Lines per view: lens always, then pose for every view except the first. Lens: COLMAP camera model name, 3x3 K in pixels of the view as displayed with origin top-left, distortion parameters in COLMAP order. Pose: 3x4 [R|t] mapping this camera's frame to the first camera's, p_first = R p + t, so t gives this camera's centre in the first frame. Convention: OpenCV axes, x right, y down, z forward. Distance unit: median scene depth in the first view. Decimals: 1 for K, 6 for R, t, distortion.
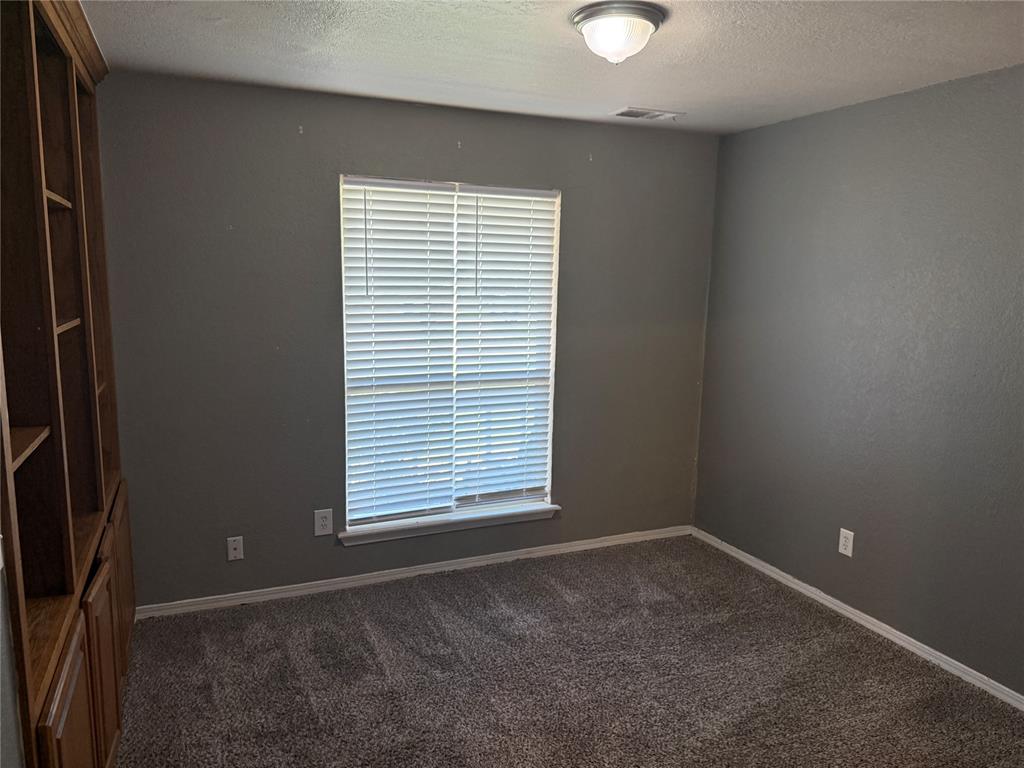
lens RADIAL K [[716.9, 0, 513.5], [0, 716.9, 382.8], [0, 0, 1]] dist [0.022740, -0.043417]
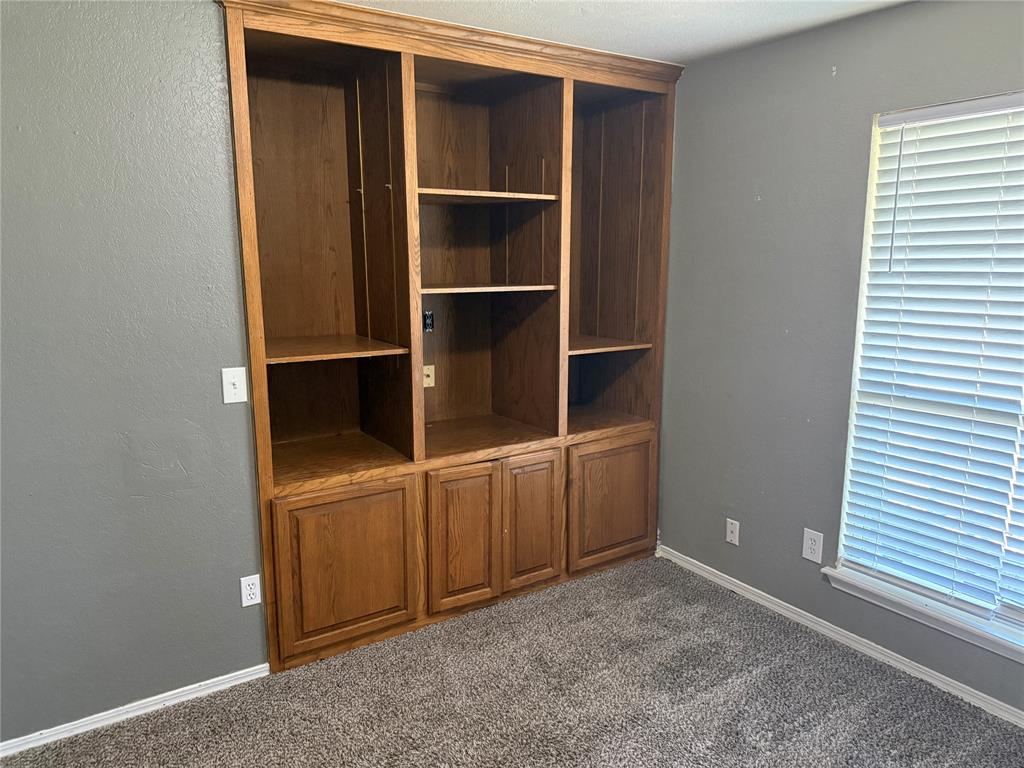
lens RADIAL K [[716.9, 0, 512.8], [0, 716.9, 383.8], [0, 0, 1]] dist [0.022740, -0.043417]
pose [[0.161300, 0.151138, -0.975264, 0.485811], [-0.144107, 0.981219, 0.128227, -0.048867], [0.976328, 0.119859, 0.180051, 0.510682]]
